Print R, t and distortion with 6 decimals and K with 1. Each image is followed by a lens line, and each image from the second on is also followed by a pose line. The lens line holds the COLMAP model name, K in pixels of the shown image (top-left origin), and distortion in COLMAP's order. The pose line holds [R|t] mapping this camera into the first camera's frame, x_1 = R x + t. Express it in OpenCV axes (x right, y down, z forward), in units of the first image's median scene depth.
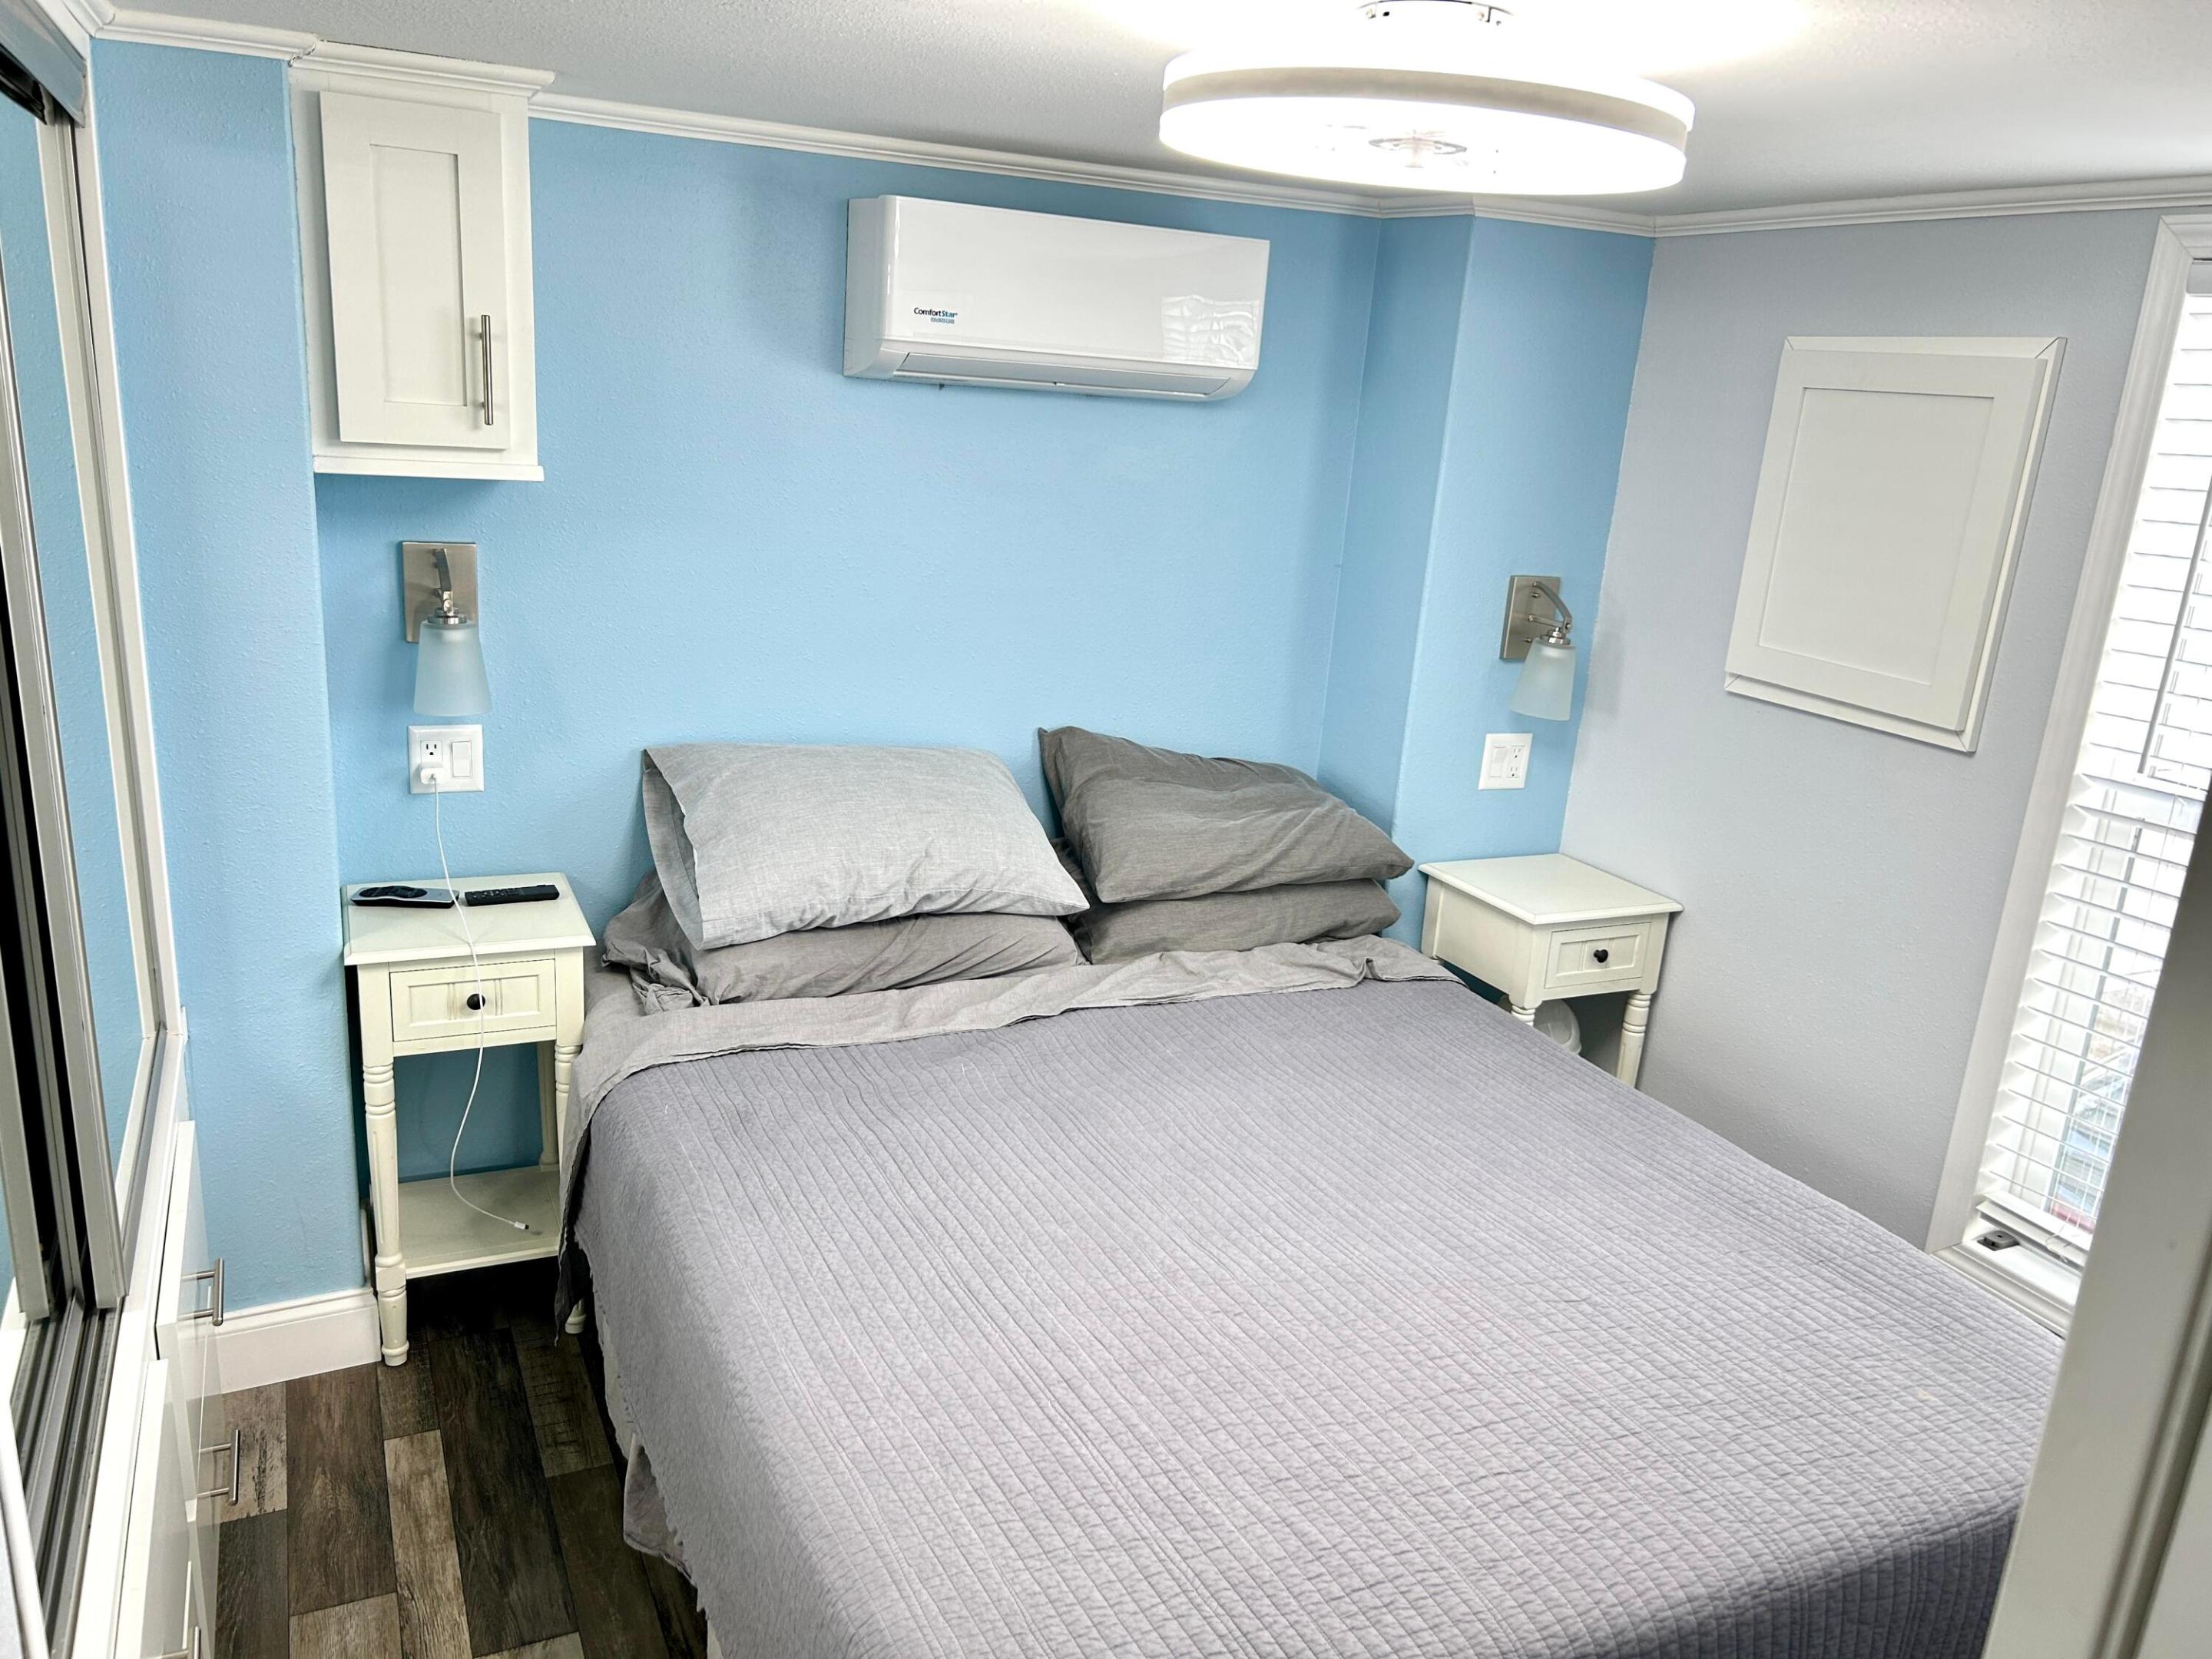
lens RADIAL K [[1667.8, 0, 1118.8], [0, 1667.8, 836.6], [0, 0, 1]] dist [0.044876, -0.046660]
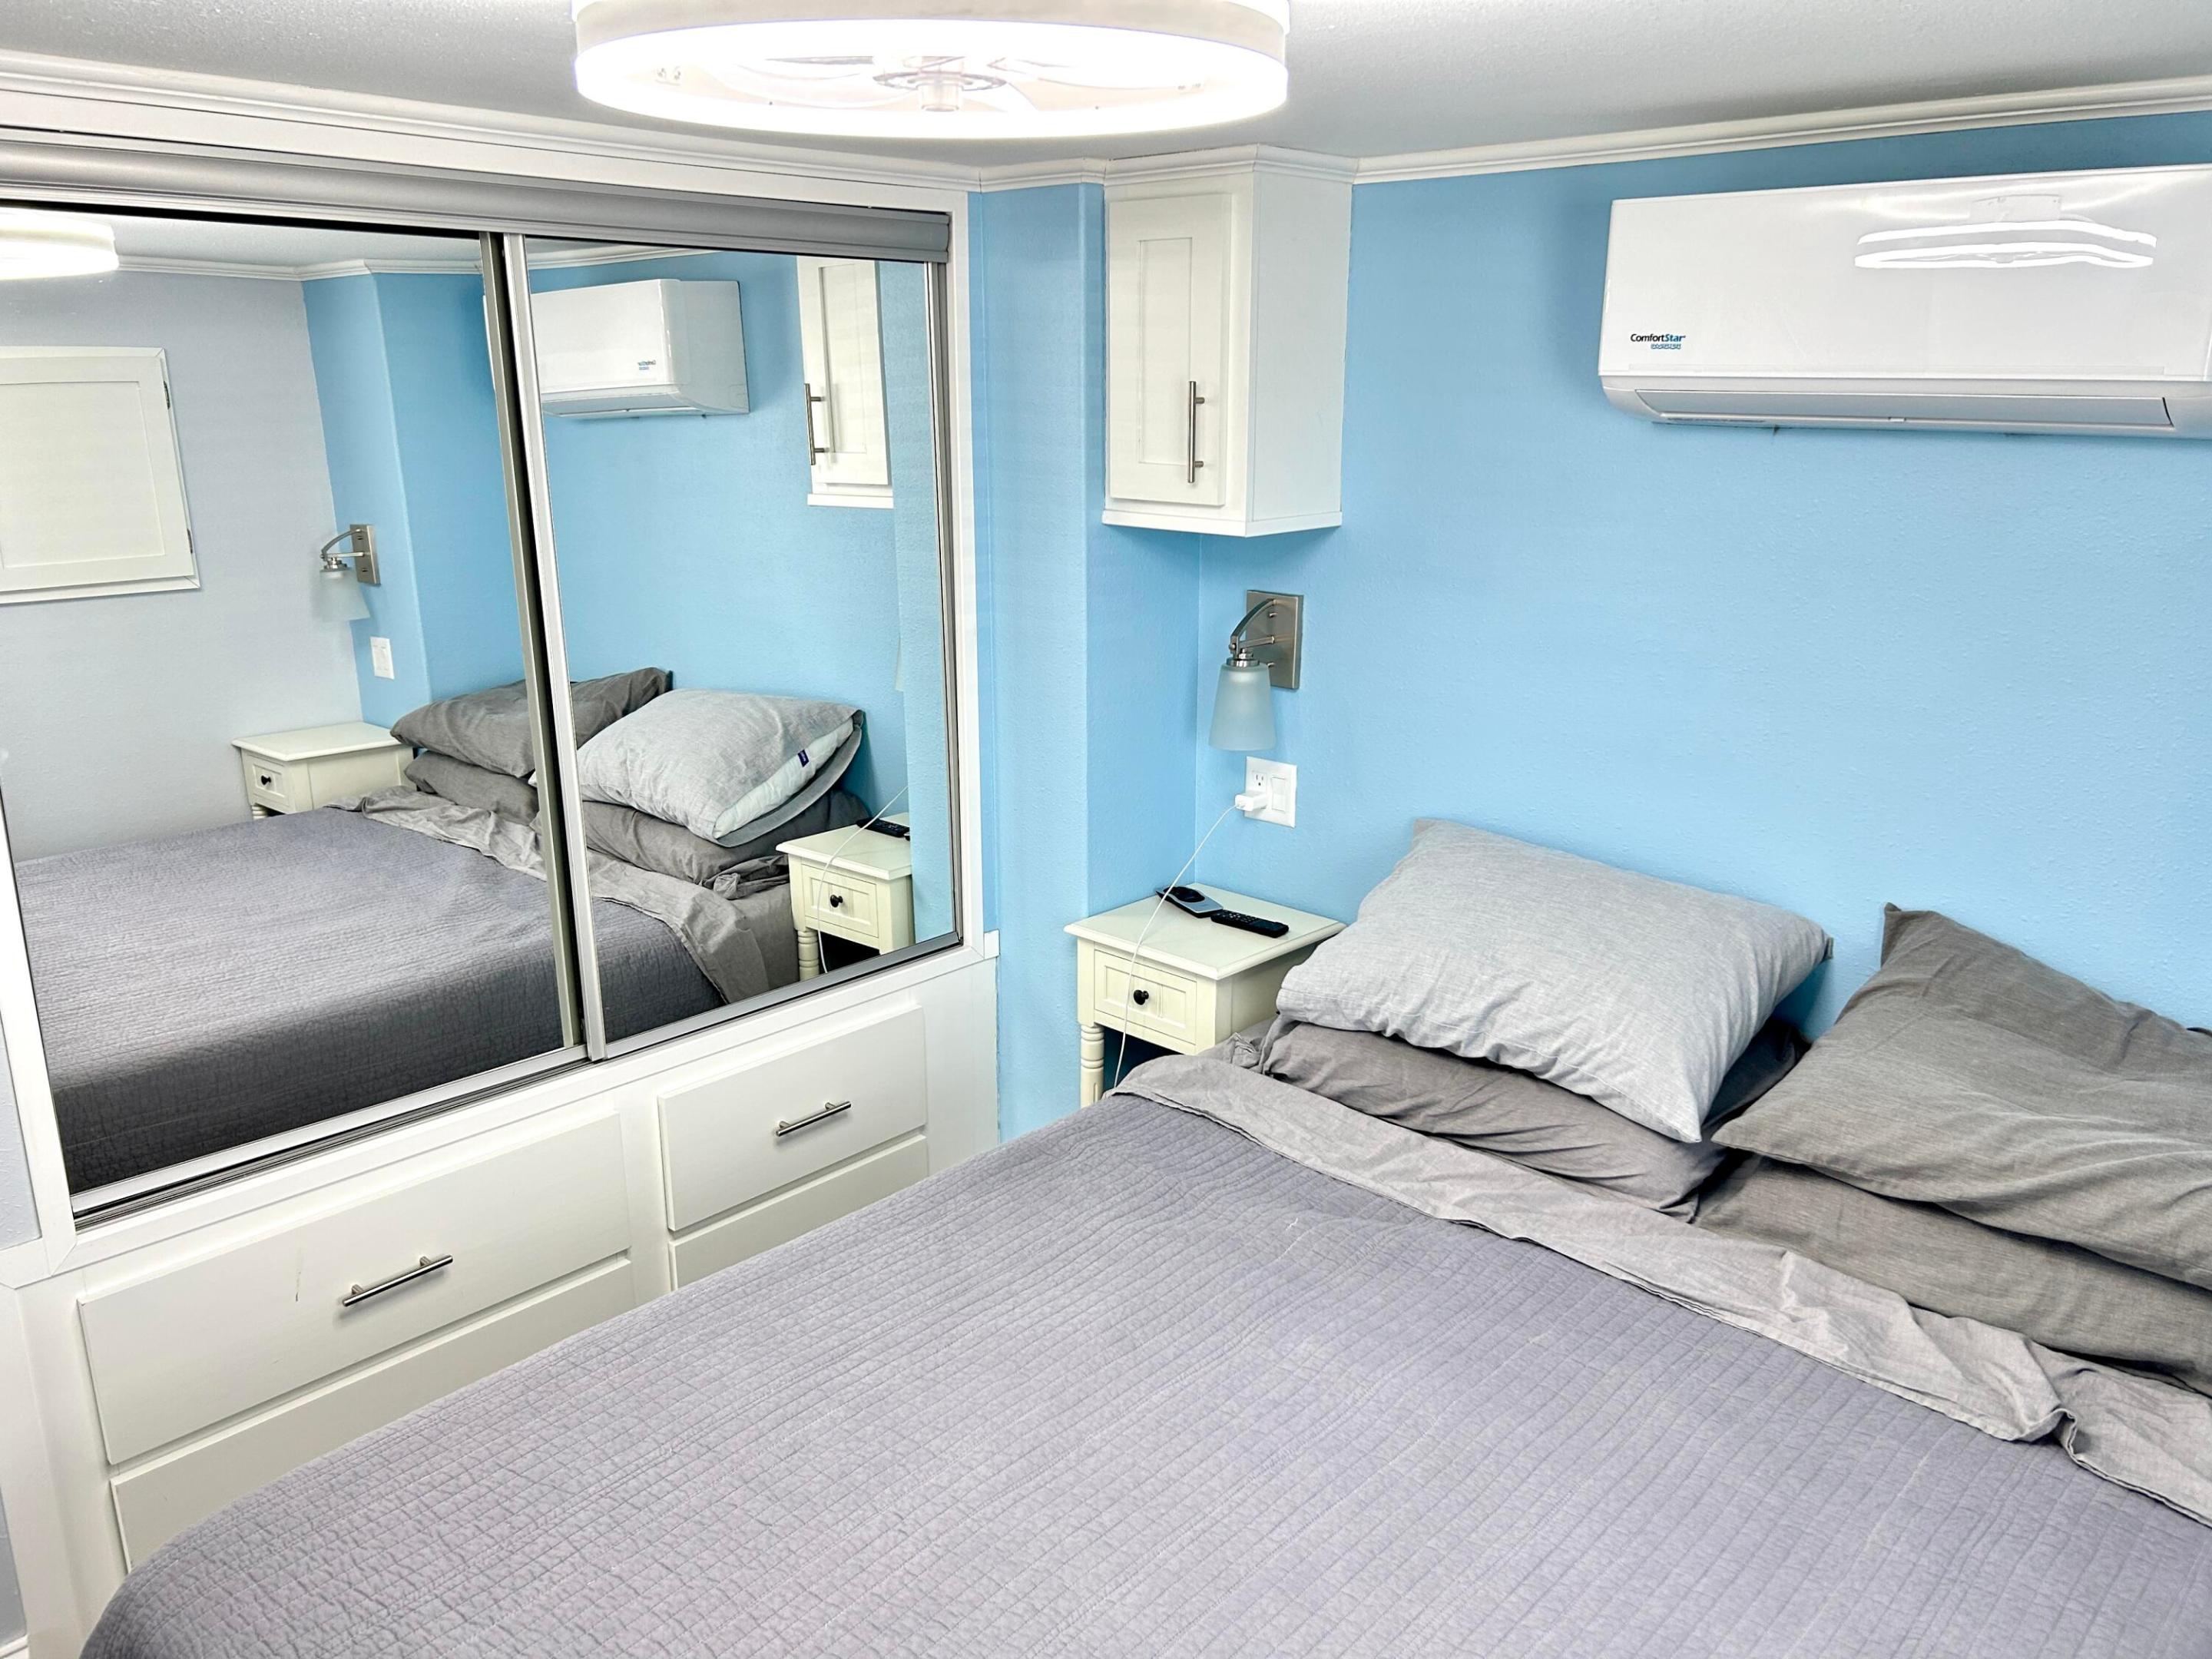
lens RADIAL K [[1667.8, 0, 1115.2], [0, 1667.8, 832.4], [0, 0, 1]] dist [0.044876, -0.046660]
pose [[0.363891, 0.182225, -0.913443, 0.547678], [-0.228145, 0.968241, 0.102270, -0.106919], [0.903069, 0.171182, 0.393908, 0.484731]]
